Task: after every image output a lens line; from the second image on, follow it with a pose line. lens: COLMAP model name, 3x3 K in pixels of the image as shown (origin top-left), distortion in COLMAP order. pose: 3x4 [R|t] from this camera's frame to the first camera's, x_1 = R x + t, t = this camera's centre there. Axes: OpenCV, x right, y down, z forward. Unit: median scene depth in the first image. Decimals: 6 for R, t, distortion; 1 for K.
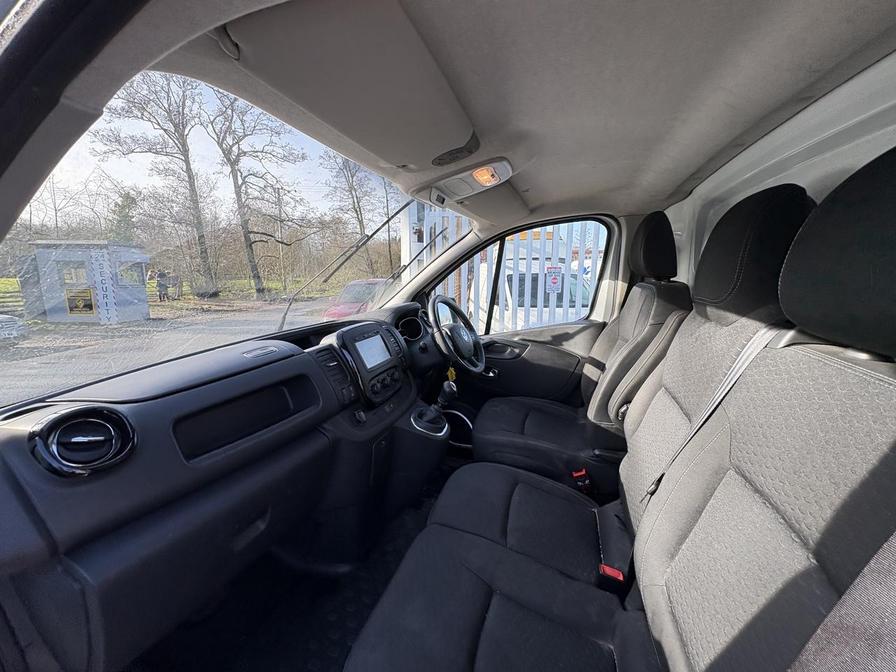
lens RADIAL K [[358.2, 0, 449.4], [0, 358.2, 334.4], [0, 0, 1]] dist [0.001195, 0.000061]
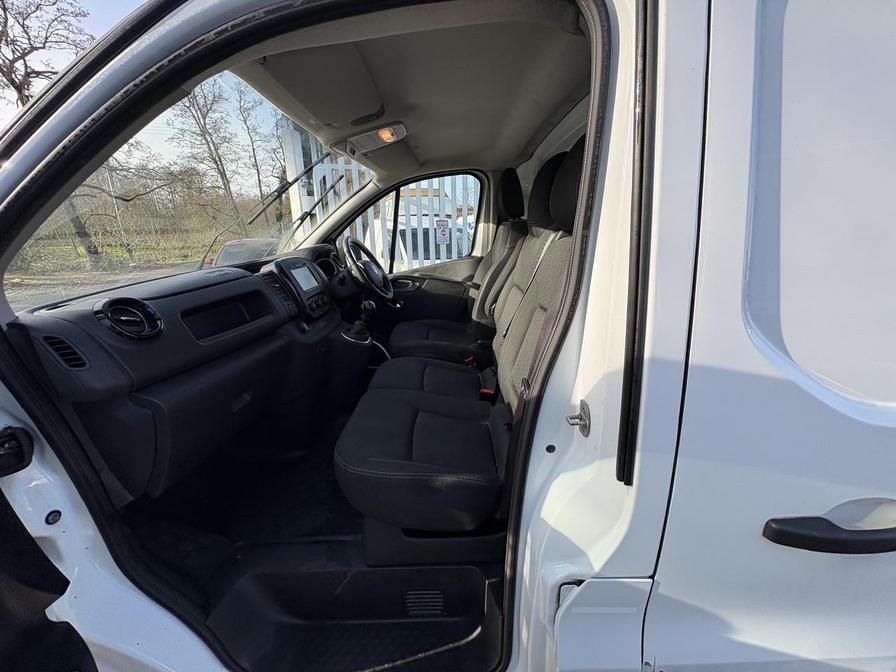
lens RADIAL K [[355.8, 0, 452.1], [0, 355.8, 334.4], [0, 0, 1]] dist [0.001232, -0.000311]
pose [[0.953689, -0.096558, 0.284874, -0.012749], [0.065571, 0.991036, 0.116394, 0.016759], [-0.293559, -0.092324, 0.951472, -0.042725]]
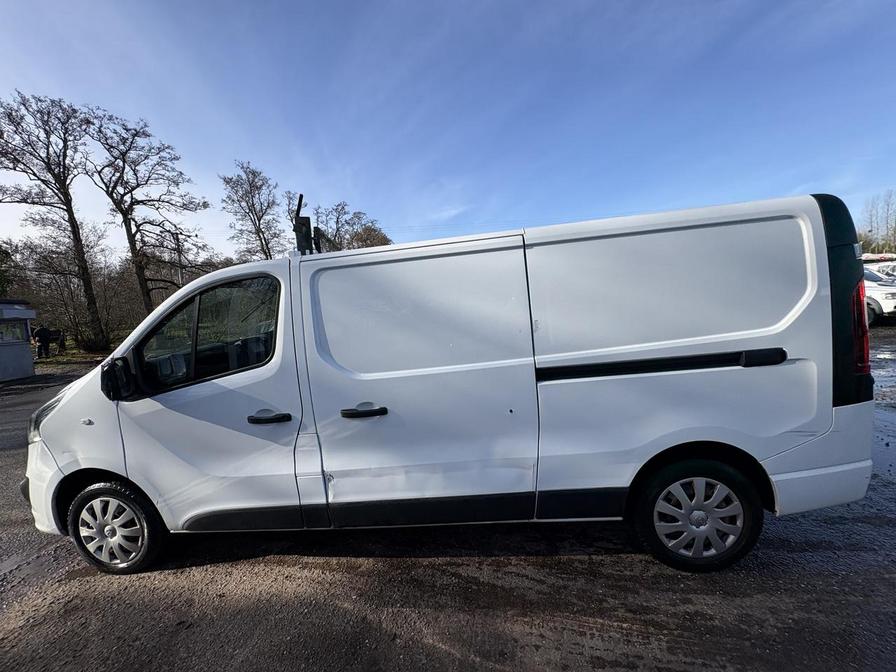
lens RADIAL K [[355.8, 0, 452.1], [0, 355.8, 334.4], [0, 0, 1]] dist [0.001232, -0.000311]
pose [[0.973877, -0.078862, 0.212941, 0.082795], [0.096895, 0.992418, -0.075610, 0.038500], [-0.205364, 0.094268, 0.974135, -0.243920]]
